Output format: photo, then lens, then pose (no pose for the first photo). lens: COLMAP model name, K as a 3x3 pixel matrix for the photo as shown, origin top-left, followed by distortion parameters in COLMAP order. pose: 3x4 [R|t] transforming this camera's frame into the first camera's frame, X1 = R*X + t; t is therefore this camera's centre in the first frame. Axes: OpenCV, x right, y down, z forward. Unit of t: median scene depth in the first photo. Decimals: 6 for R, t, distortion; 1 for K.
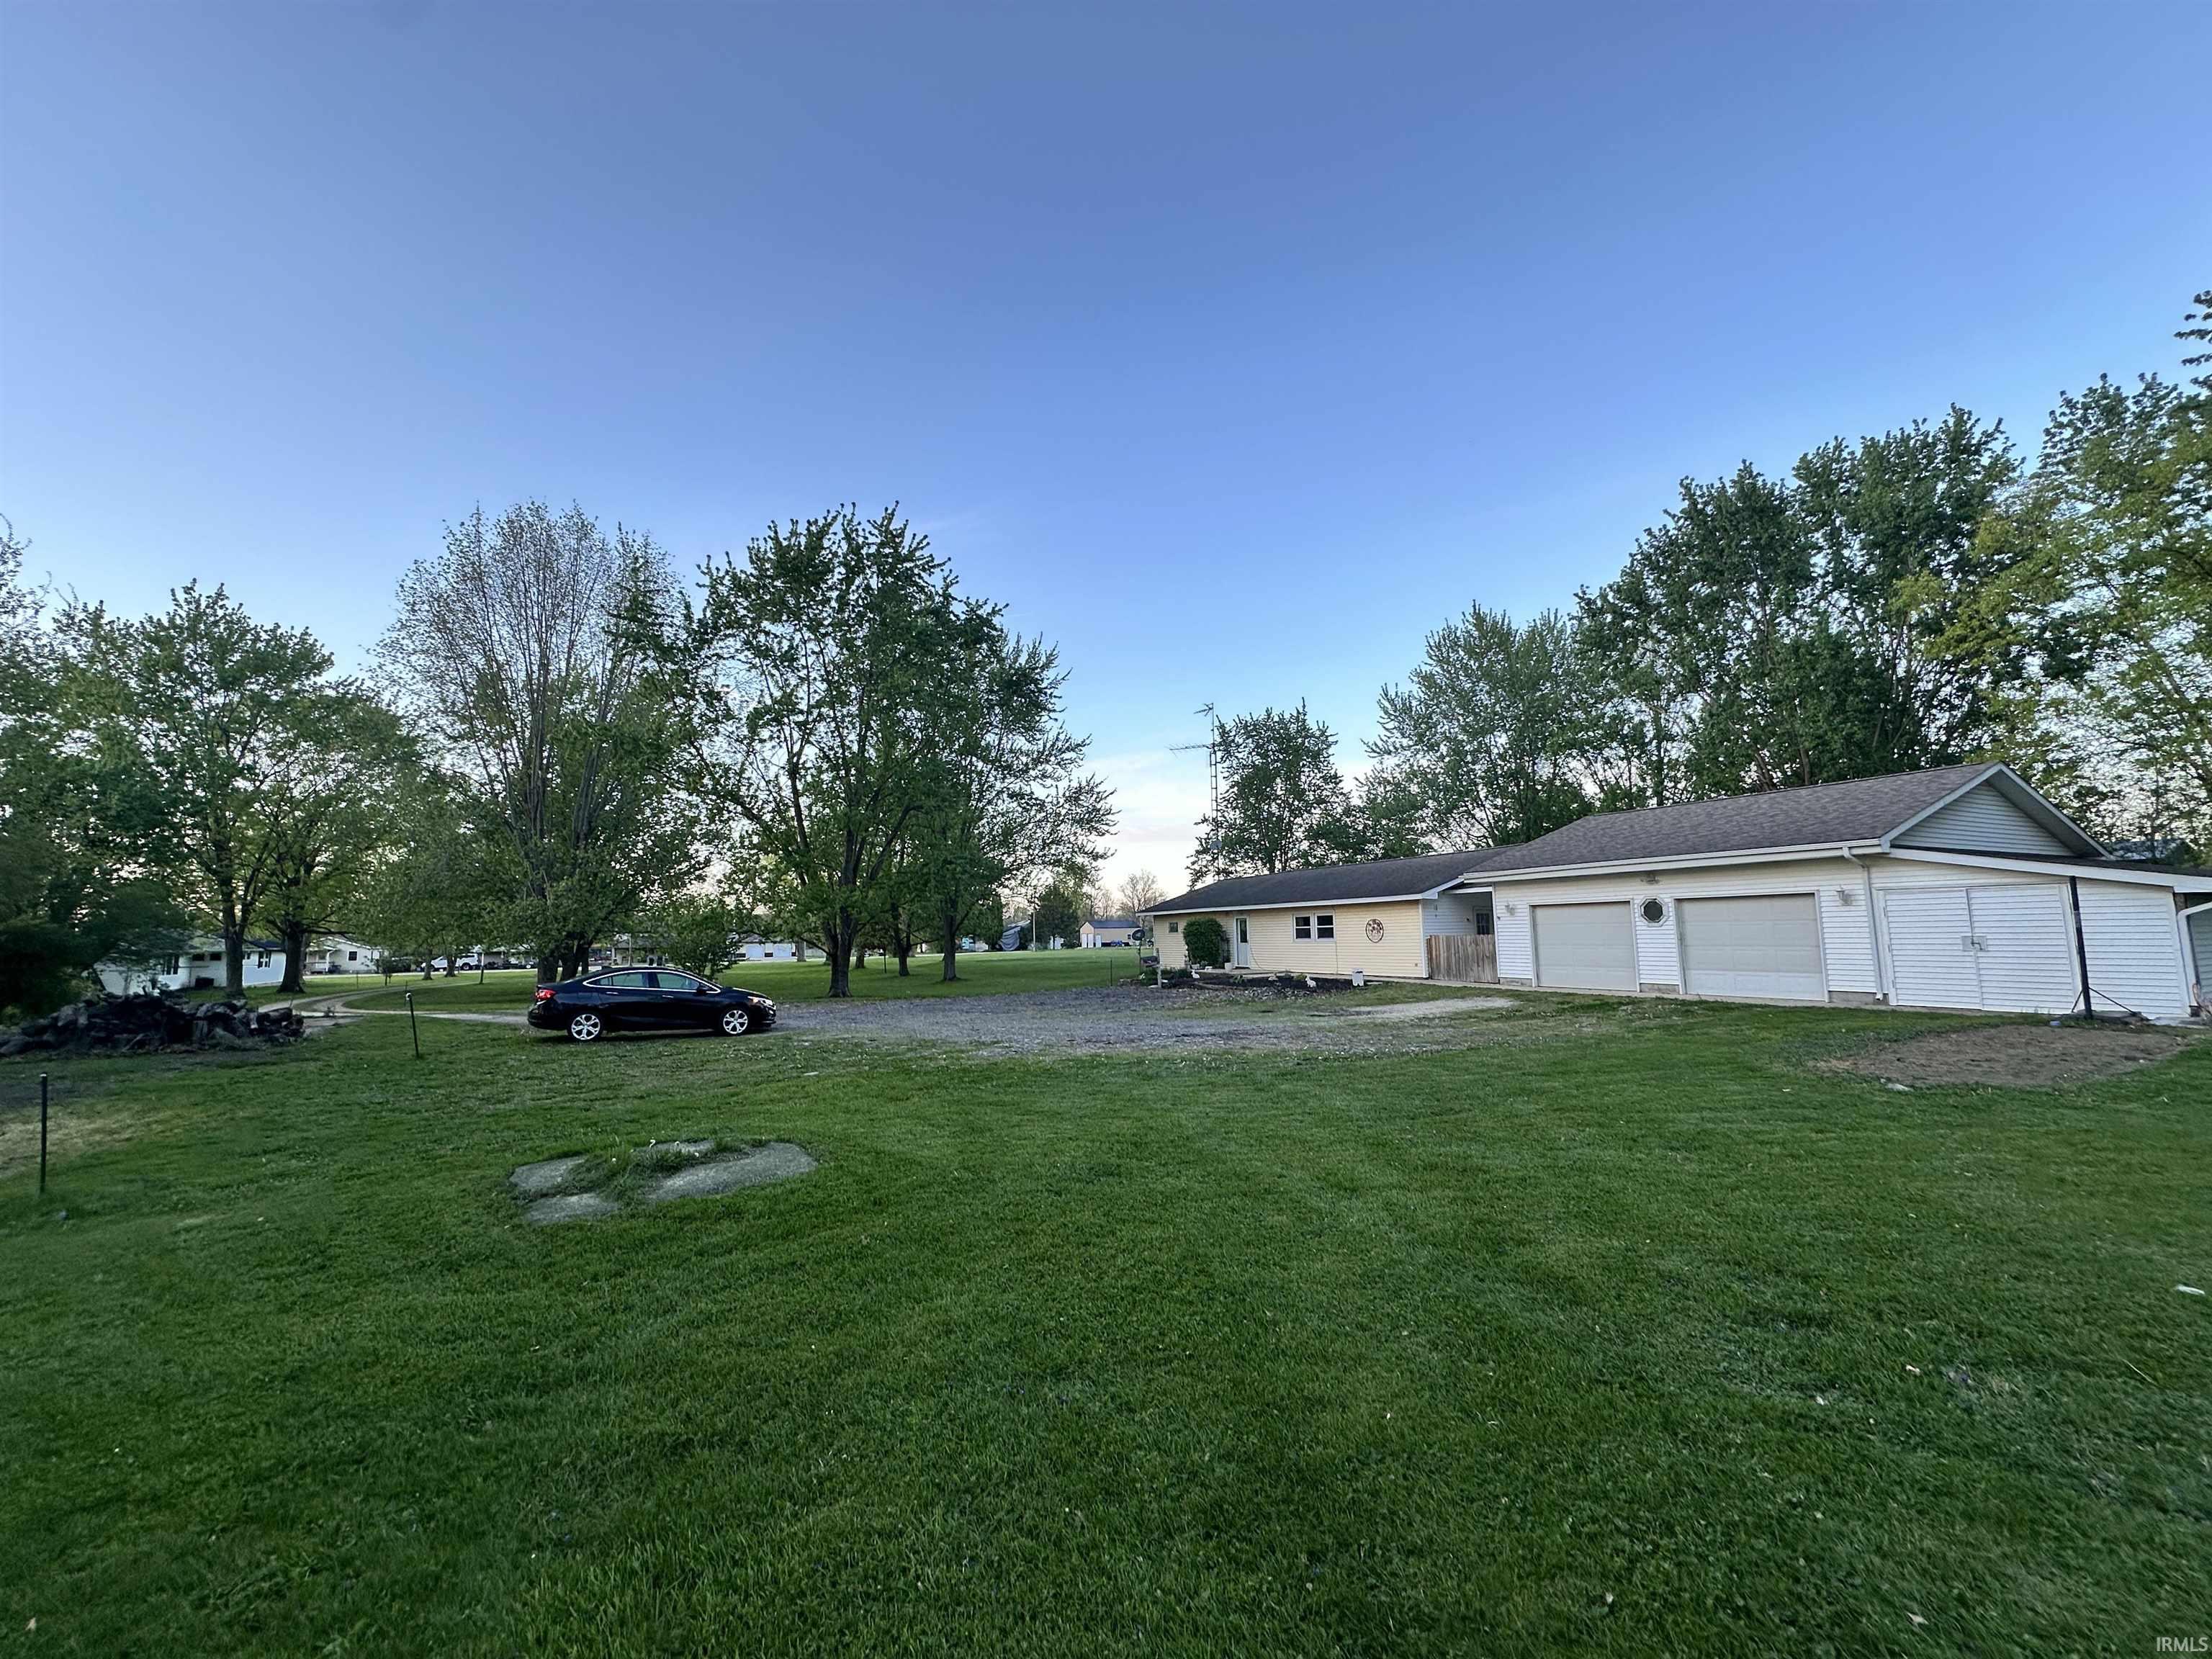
lens RADIAL K [[878.7, 0, 1106.7], [0, 878.7, 829.2], [0, 0, 1]] dist [-0.003719, 0.000537]
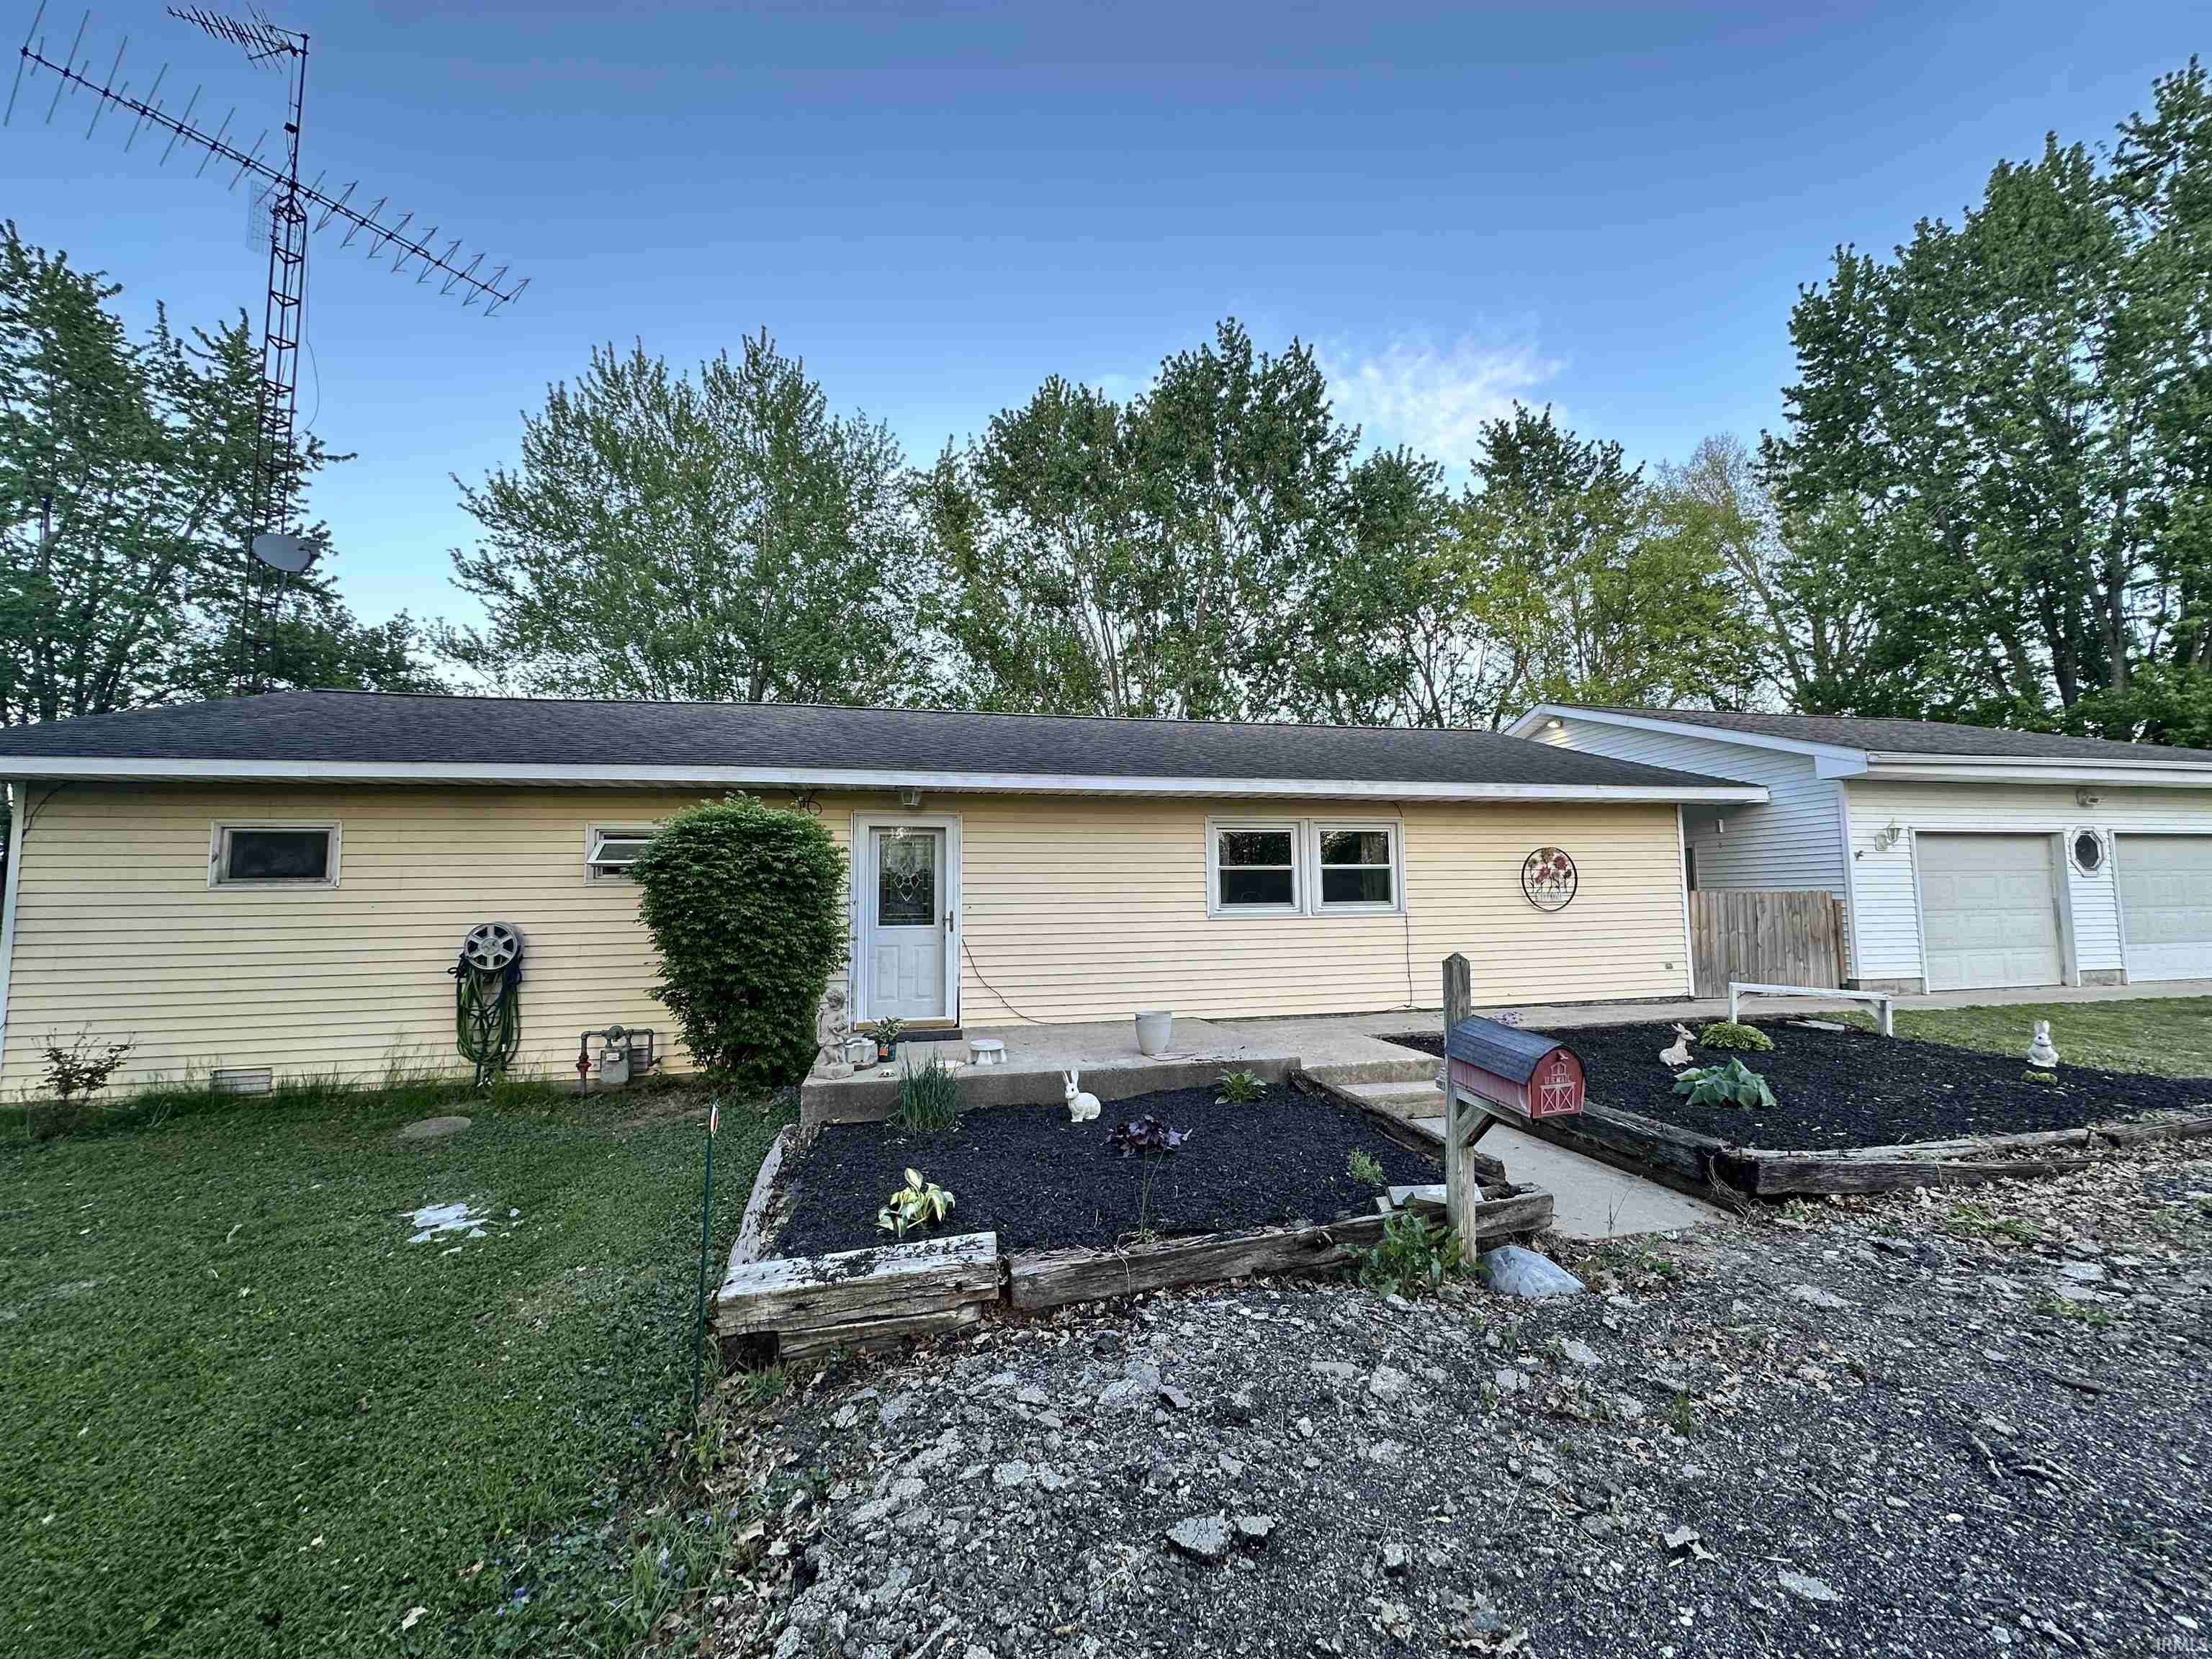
lens RADIAL K [[878.7, 0, 1106.7], [0, 878.7, 829.2], [0, 0, 1]] dist [-0.003719, 0.000537]
pose [[0.237931, 0.084764, 0.967576, -0.085434], [-0.109340, 0.992190, -0.060033, 0.128915], [-0.965108, -0.091511, 0.245340, 1.028546]]
